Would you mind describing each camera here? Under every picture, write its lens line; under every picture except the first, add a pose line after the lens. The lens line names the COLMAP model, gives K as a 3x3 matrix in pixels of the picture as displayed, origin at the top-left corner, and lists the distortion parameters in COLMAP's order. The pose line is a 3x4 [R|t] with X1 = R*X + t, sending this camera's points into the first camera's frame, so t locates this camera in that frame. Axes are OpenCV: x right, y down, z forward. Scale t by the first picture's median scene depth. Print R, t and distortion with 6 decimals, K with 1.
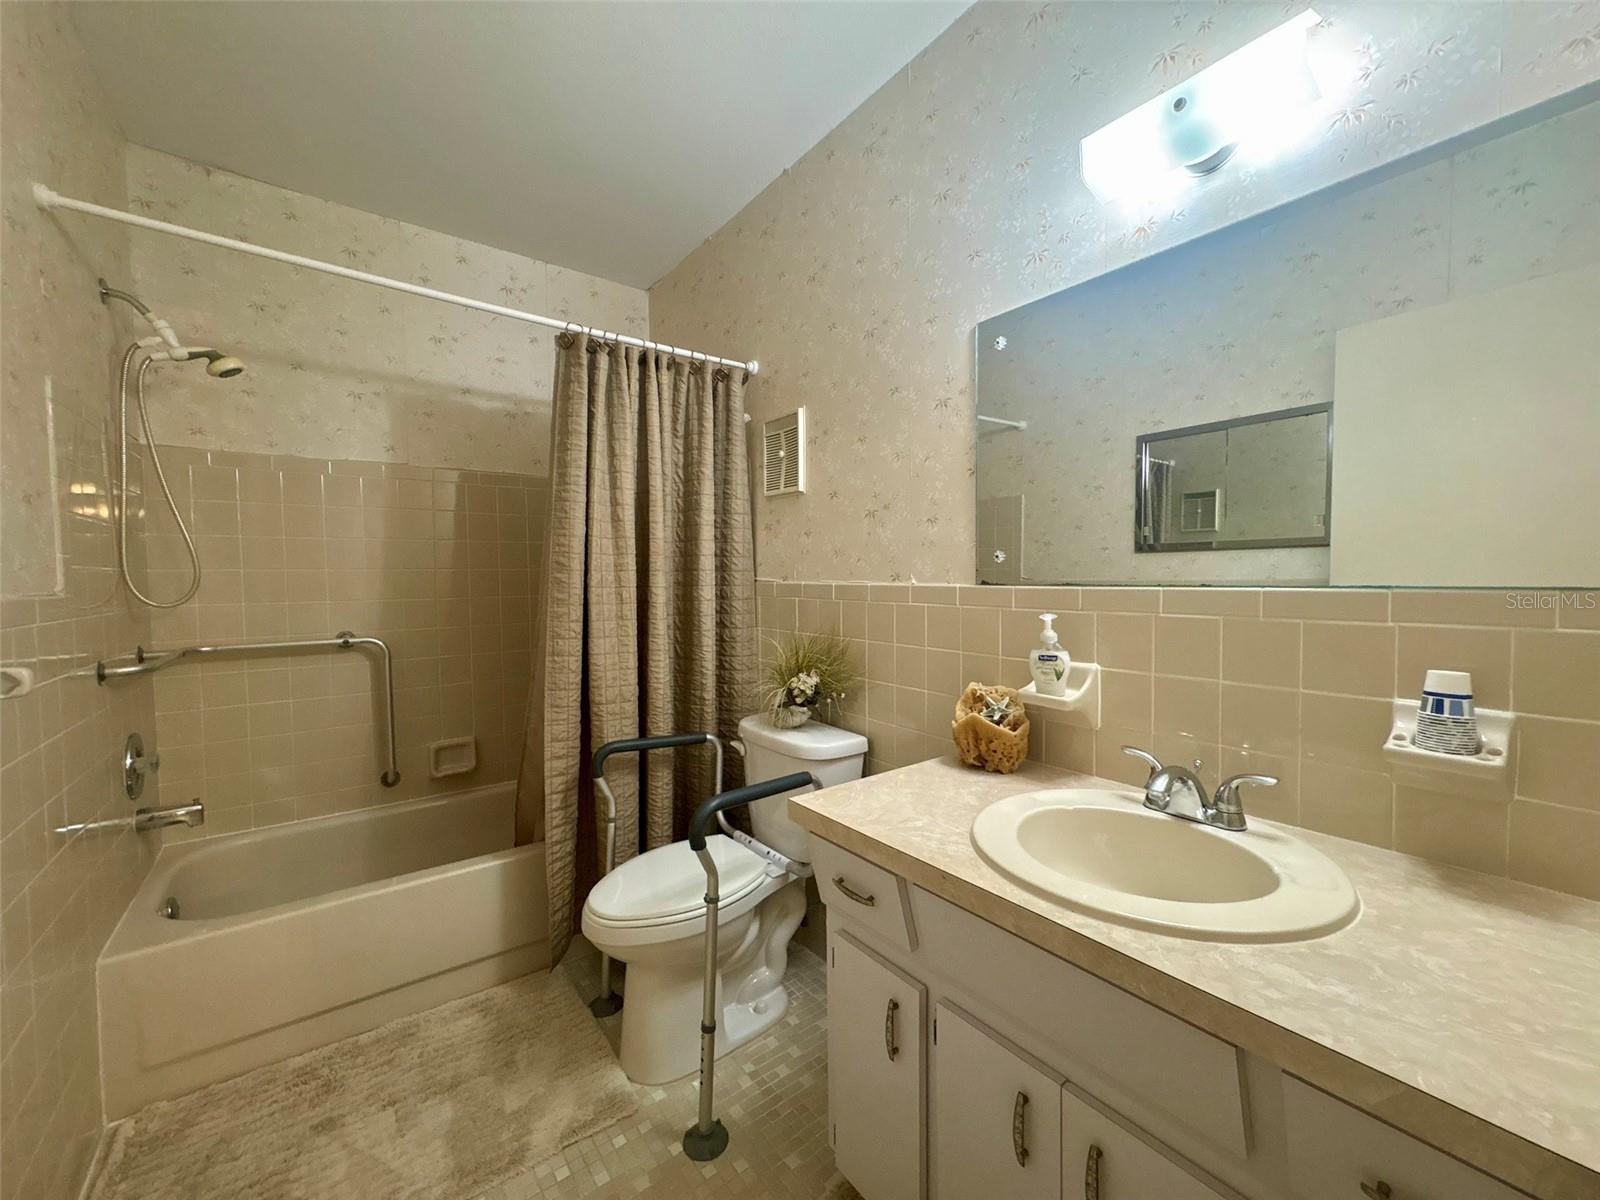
lens RADIAL K [[635.4, 0, 800.0], [0, 635.4, 600.0], [0, 0, 1]] dist [-0.001296, 0.000230]
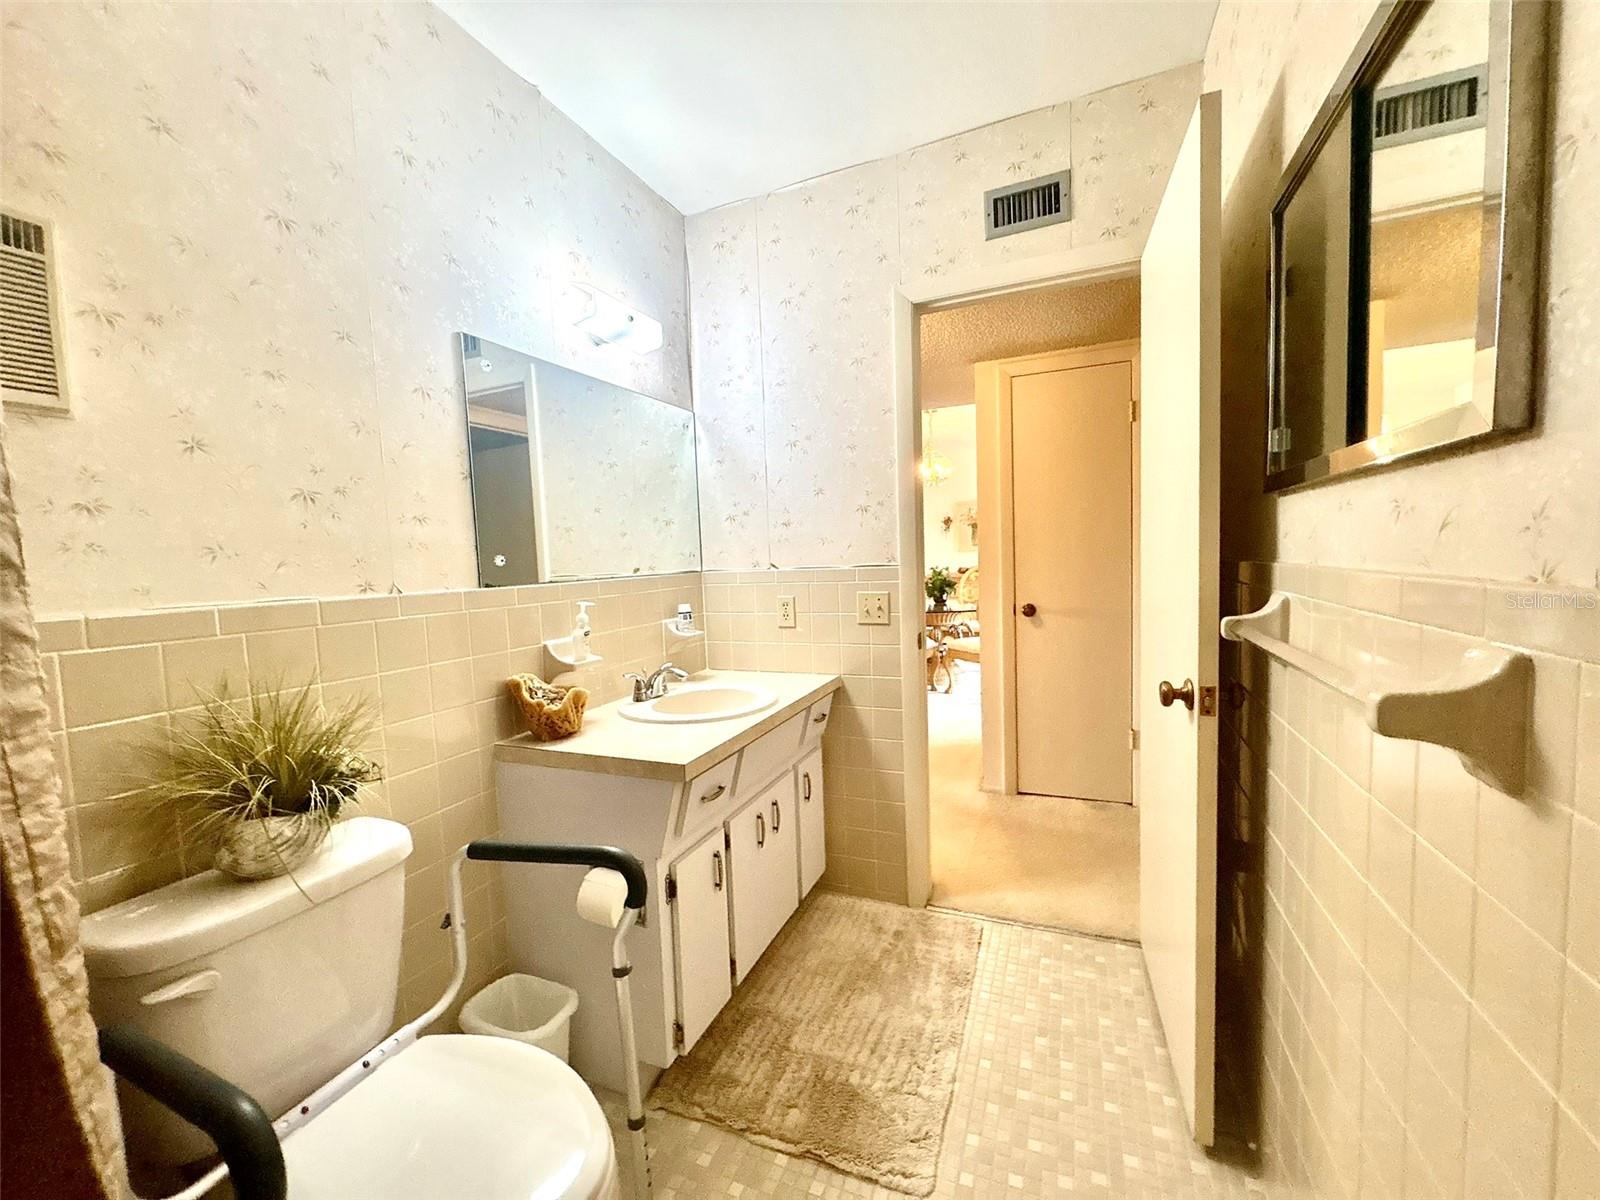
lens RADIAL K [[635.4, 0, 800.0], [0, 635.4, 600.0], [0, 0, 1]] dist [-0.001296, 0.000230]
pose [[-0.505808, -0.033000, 0.862014, -0.814992], [0.075403, 0.993752, 0.082288, -0.046811], [-0.859344, 0.106621, -0.500160, 0.998187]]
